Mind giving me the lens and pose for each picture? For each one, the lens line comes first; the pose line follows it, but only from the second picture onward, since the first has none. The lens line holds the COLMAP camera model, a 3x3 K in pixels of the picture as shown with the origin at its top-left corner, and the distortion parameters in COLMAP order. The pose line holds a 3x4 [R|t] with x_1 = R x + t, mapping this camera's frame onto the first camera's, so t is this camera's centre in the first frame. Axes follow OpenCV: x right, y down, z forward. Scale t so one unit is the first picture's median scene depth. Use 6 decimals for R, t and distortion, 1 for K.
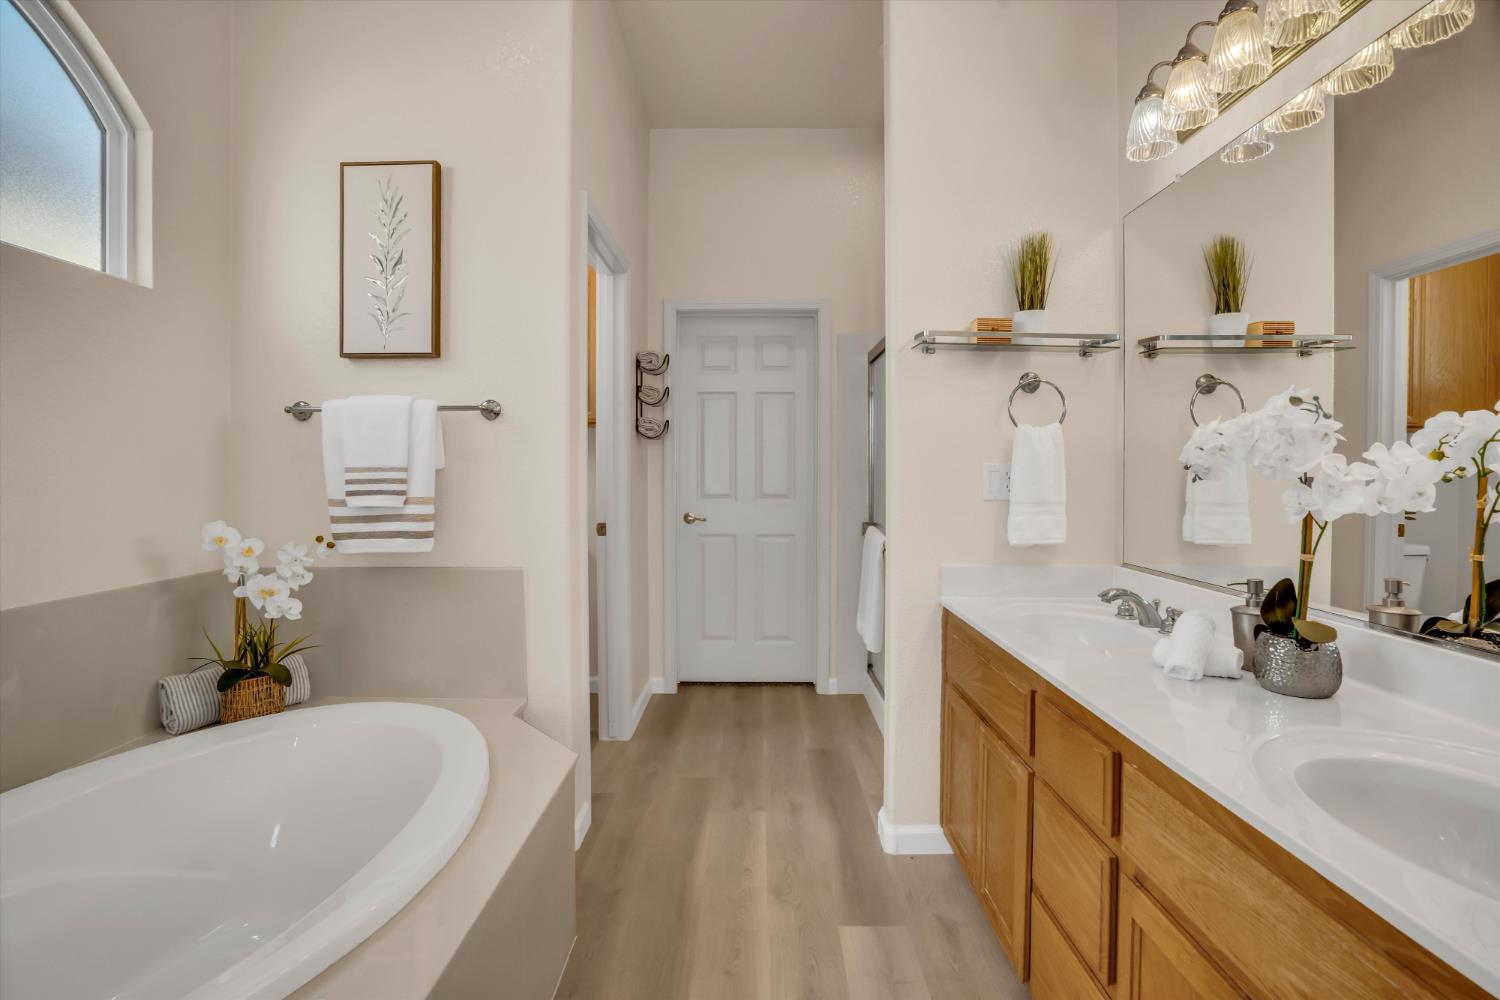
lens RADIAL K [[711.7, 0, 752.0], [0, 711.7, 524.8], [0, 0, 1]] dist [-0.061148, 0.025040]
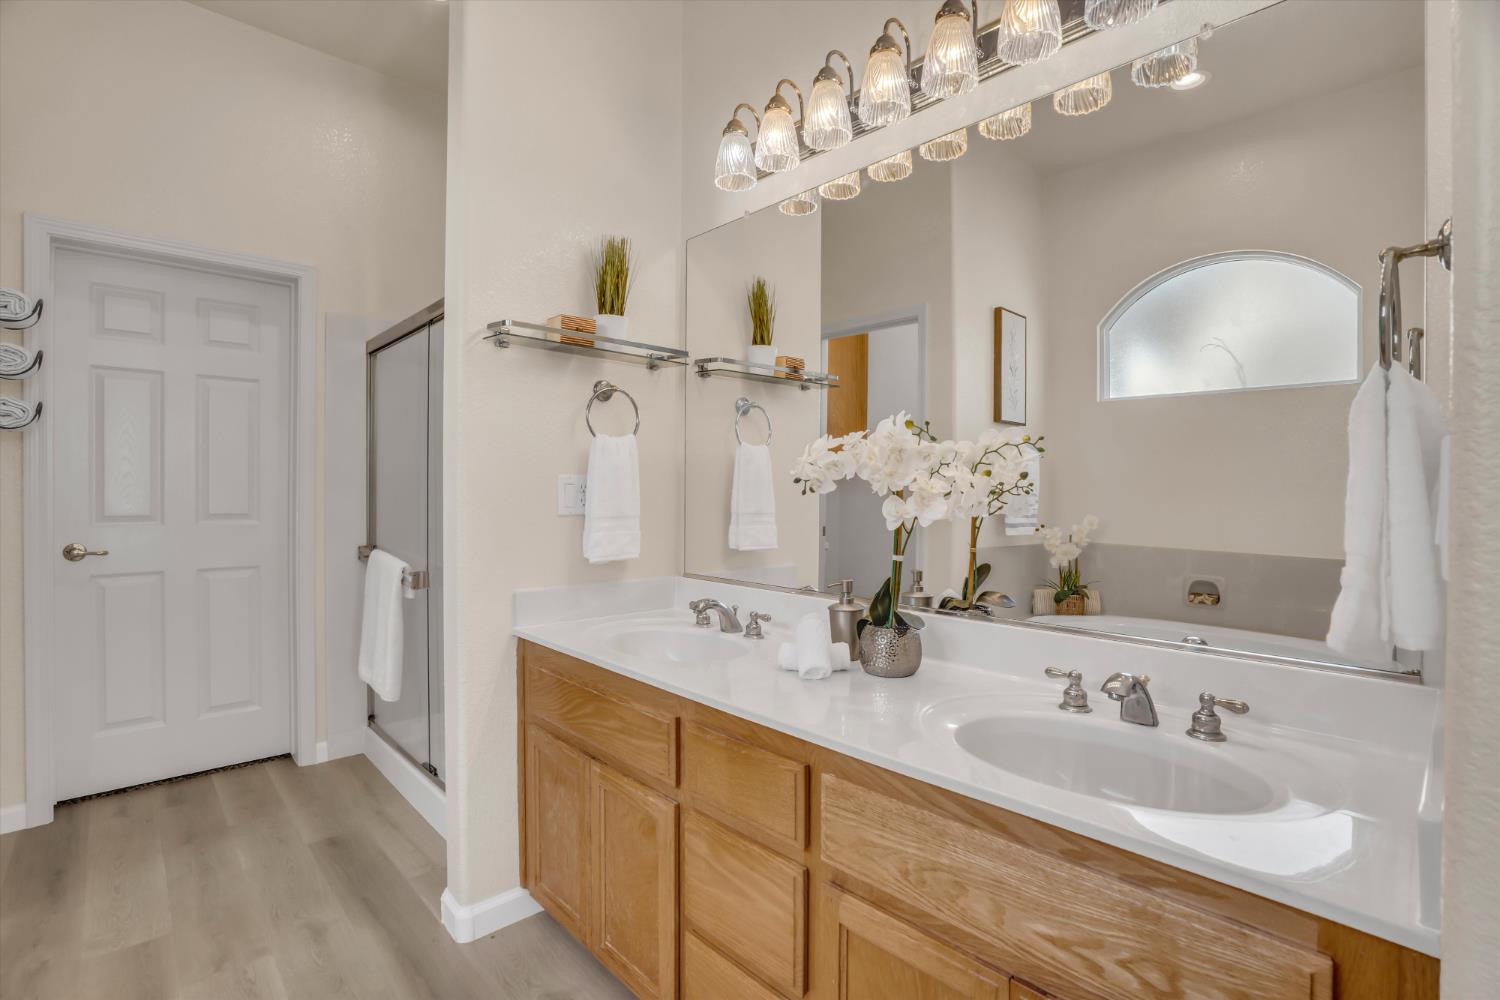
lens RADIAL K [[711.7, 0, 752.0], [0, 711.7, 524.8], [0, 0, 1]] dist [-0.061148, 0.025040]
pose [[0.726024, -0.030132, 0.687009, -0.126760], [0.044006, 0.999028, -0.002689, -0.010360], [-0.686260, 0.032185, 0.726644, 0.177891]]
